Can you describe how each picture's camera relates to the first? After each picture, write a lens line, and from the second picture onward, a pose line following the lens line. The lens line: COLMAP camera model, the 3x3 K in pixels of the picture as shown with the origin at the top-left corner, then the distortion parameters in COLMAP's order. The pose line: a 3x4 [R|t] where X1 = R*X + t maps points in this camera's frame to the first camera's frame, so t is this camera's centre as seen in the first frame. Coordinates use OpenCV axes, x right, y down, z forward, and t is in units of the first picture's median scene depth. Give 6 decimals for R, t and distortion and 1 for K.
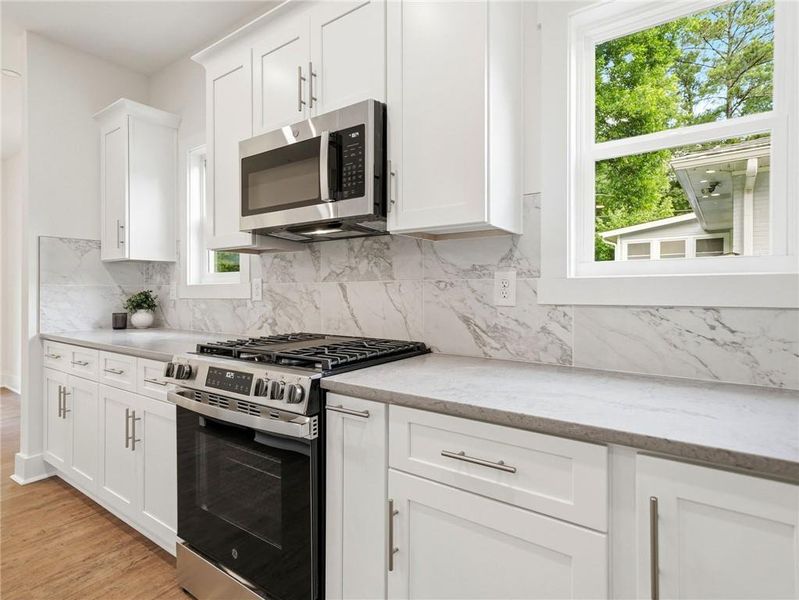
lens RADIAL K [[421.3, 0, 398.5], [0, 421.3, 291.2], [0, 0, 1]] dist [0.001863, 0.001137]
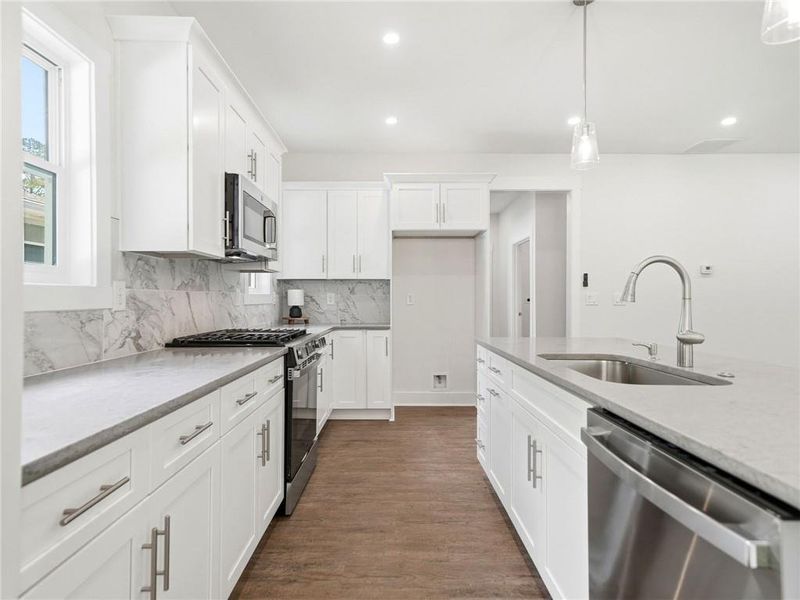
lens RADIAL K [[435.2, 0, 391.9], [0, 435.2, 298.7], [0, 0, 1]] dist [0.002825, 0.000961]
pose [[-0.569480, 0.003768, 0.821997, -1.626158], [0.000968, 0.999992, -0.003912, 0.005376], [-0.822005, -0.001432, -0.569479, 1.339638]]
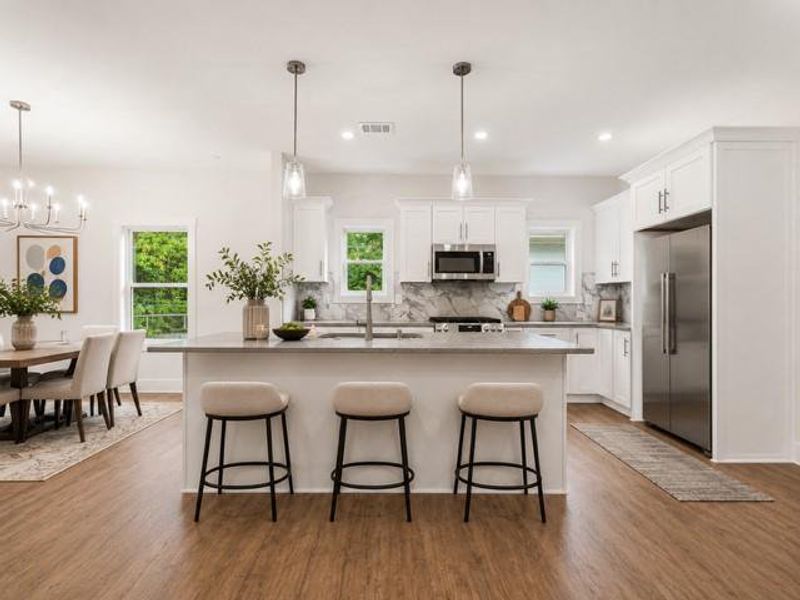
lens RADIAL K [[379.4, 0, 400.0], [0, 379.4, 300.0], [0, 0, 1]] dist [0.000099, -0.000249]
pose [[0.804748, 0.001527, 0.593615, -1.968593], [-0.007445, 0.999944, 0.007522, -0.018470], [-0.593571, -0.010473, 0.804714, -0.813286]]
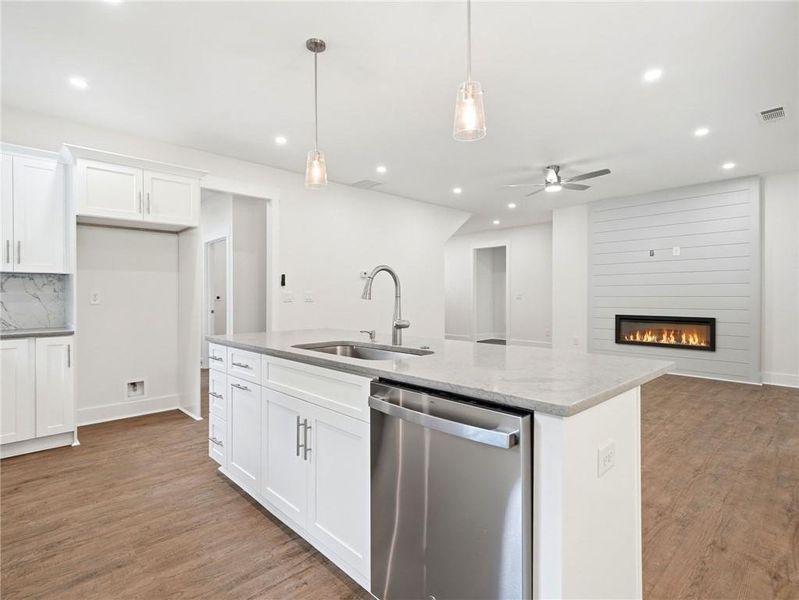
lens RADIAL K [[409.3, 0, 398.2], [0, 409.3, 298.8], [0, 0, 1]] dist [0.000007, 0.000003]
pose [[-0.980532, 0.006114, 0.196265, -1.475586], [0.007598, 0.999948, 0.006809, 0.000491], [-0.196213, 0.008168, -0.980527, 1.495900]]
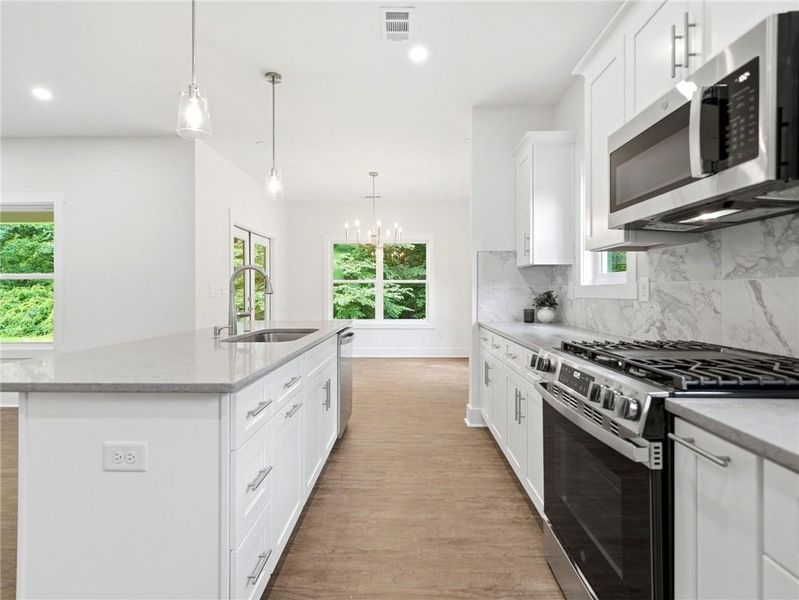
lens RADIAL K [[389.3, 0, 397.0], [0, 389.3, 291.5], [0, 0, 1]] dist [-0.001878, -0.001094]
pose [[0.551260, 0.000660, -0.834333, 0.099623], [-0.000963, 1.000000, 0.000155, 0.001164], [0.834333, 0.000718, 0.551261, 0.100151]]
